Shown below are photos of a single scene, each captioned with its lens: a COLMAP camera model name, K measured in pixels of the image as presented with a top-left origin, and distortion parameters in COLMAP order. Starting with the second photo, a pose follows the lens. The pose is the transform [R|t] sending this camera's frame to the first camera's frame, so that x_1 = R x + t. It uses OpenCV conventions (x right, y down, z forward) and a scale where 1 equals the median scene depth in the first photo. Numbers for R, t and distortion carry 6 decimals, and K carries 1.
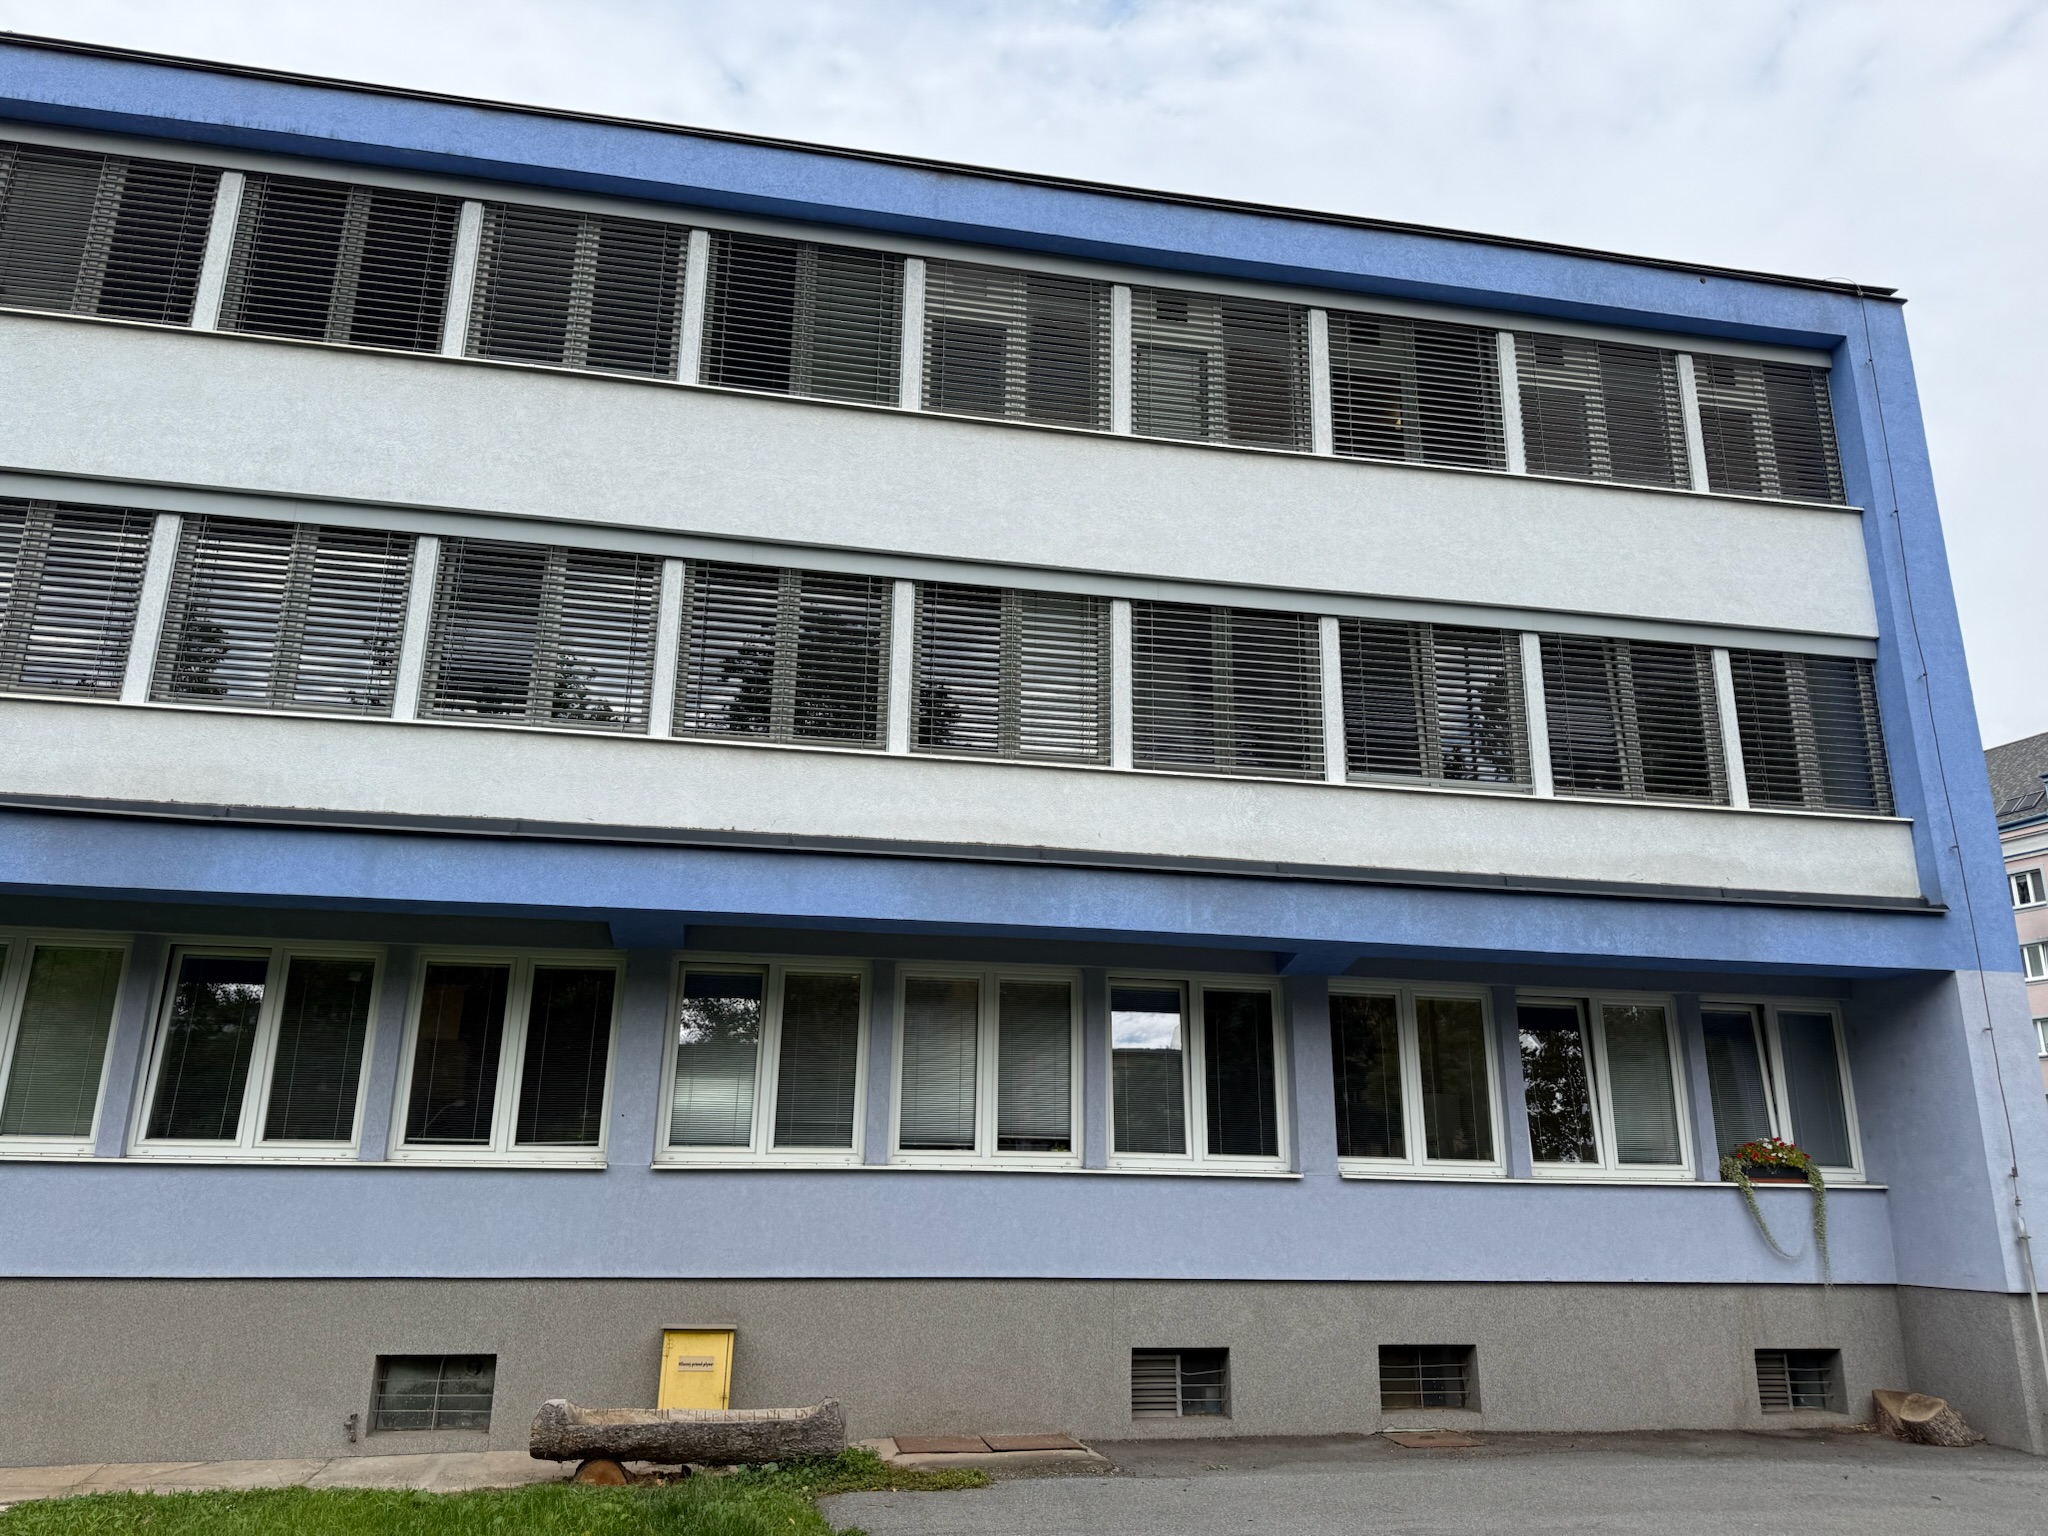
lens RADIAL K [[1643.3, 0, 960.0], [0, 1643.3, 700.1], [0, 0, 1]] dist [0.201254, -0.334816]
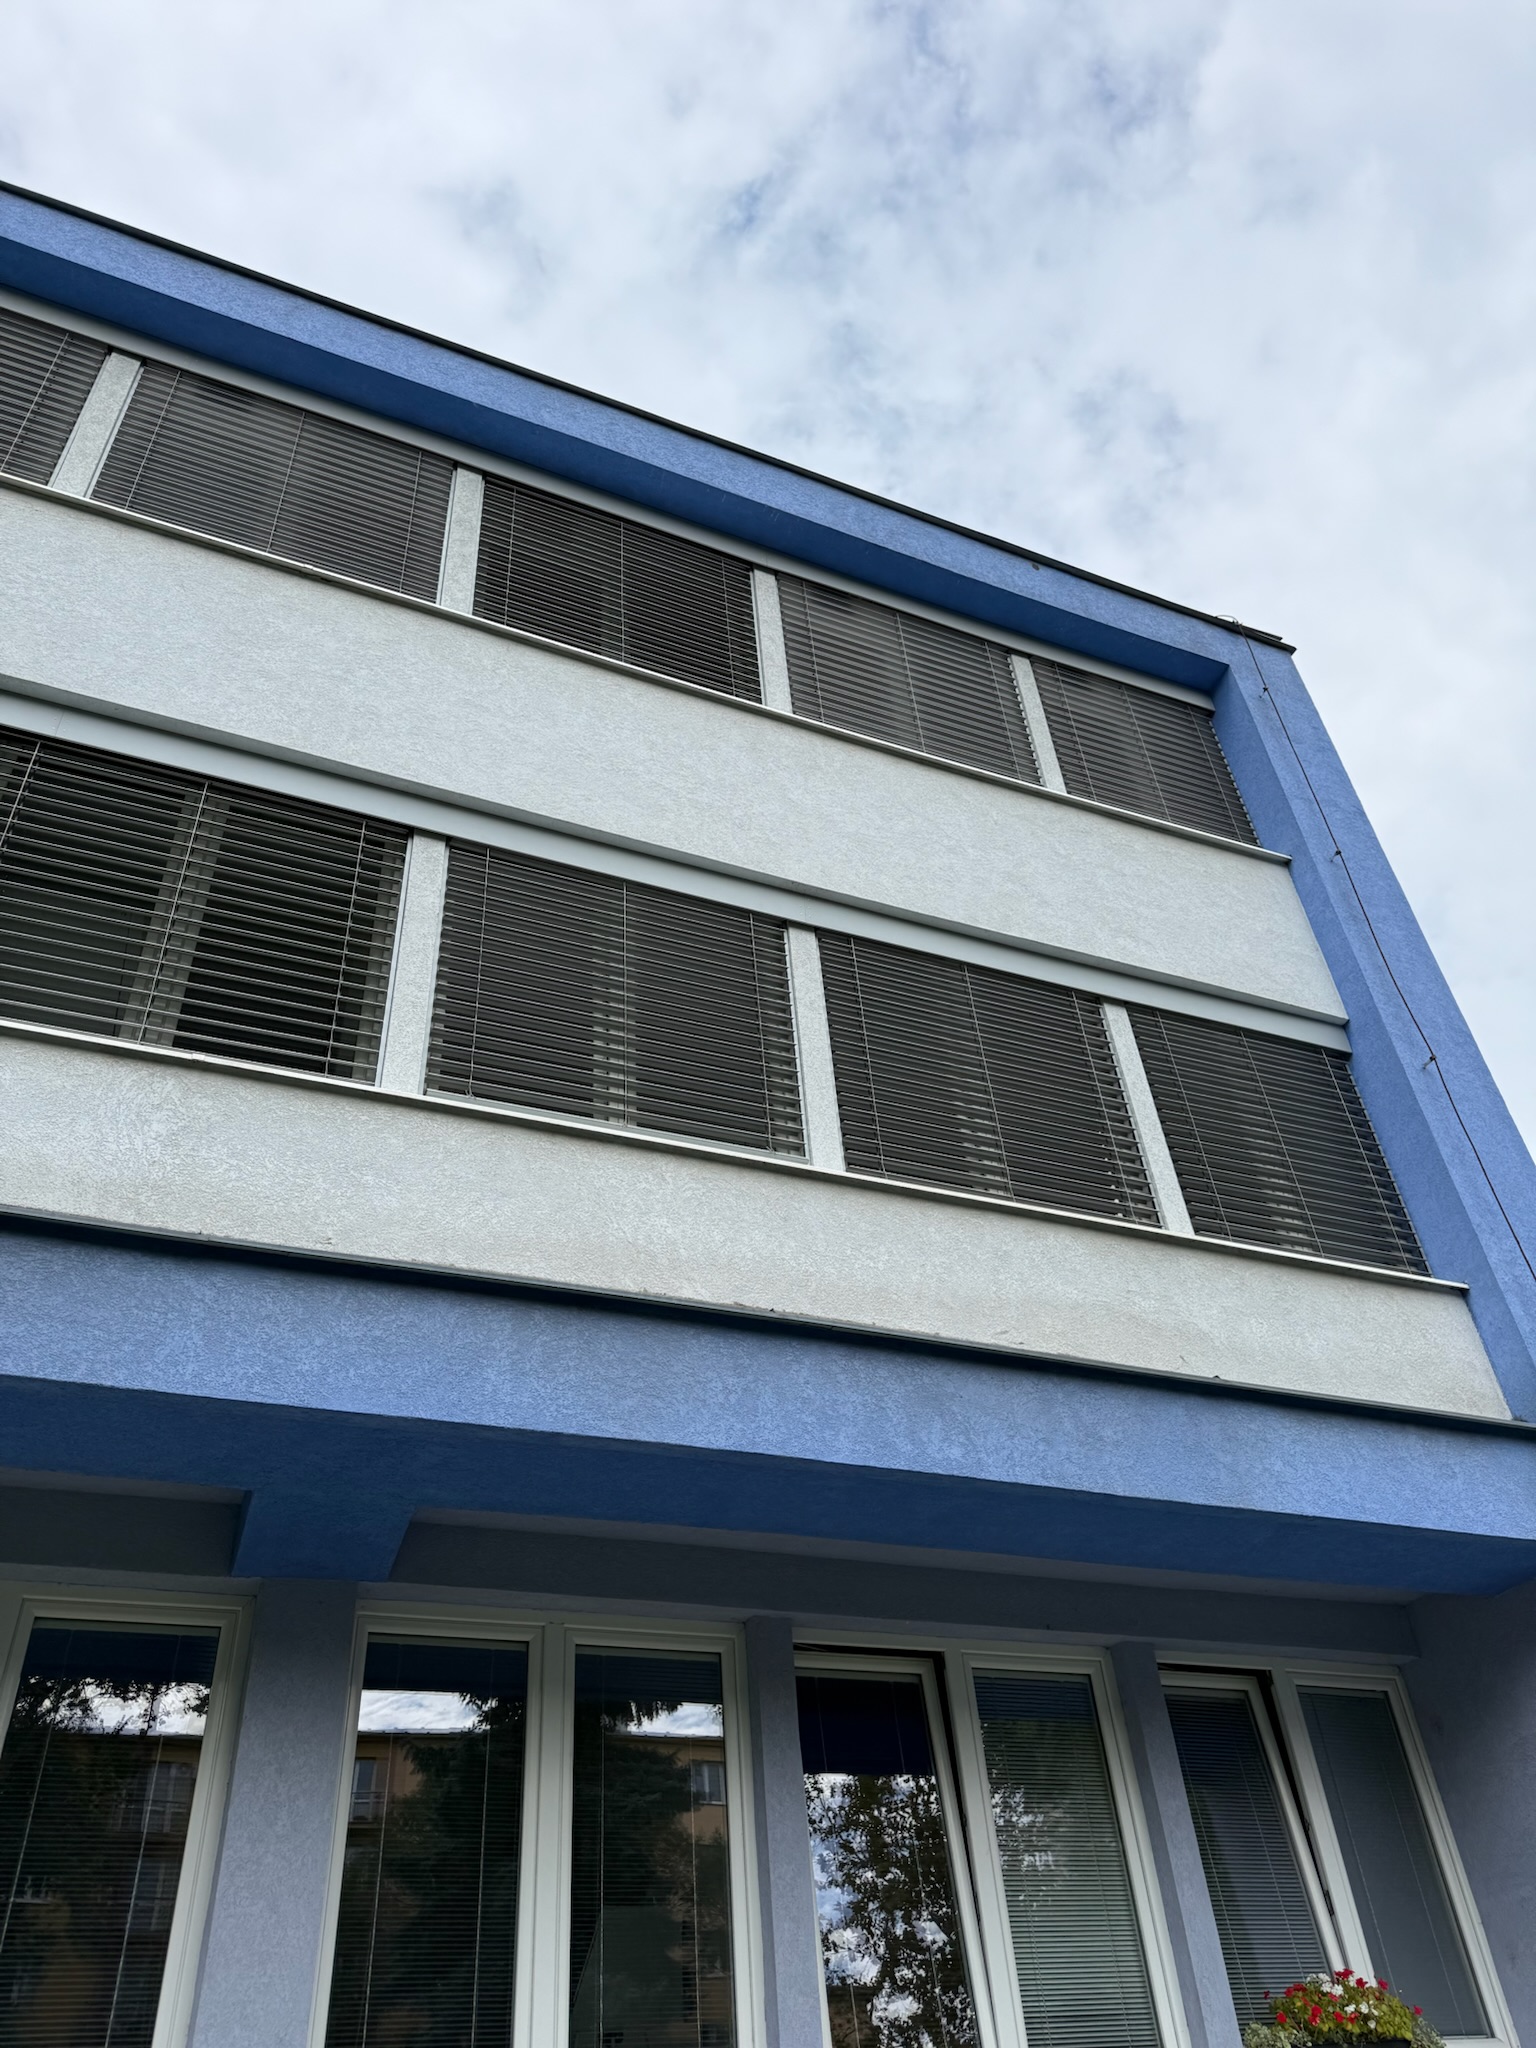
lens RADIAL K [[1426.7, 0, 697.4], [0, 1426.7, 1023.6], [0, 0, 1]] dist [0.096794, -0.090528]
pose [[0.985342, 0.058894, 0.160101, 0.234099], [0.004084, 0.930103, -0.367276, 0.168998], [-0.170541, 0.362546, 0.916229, 0.585447]]
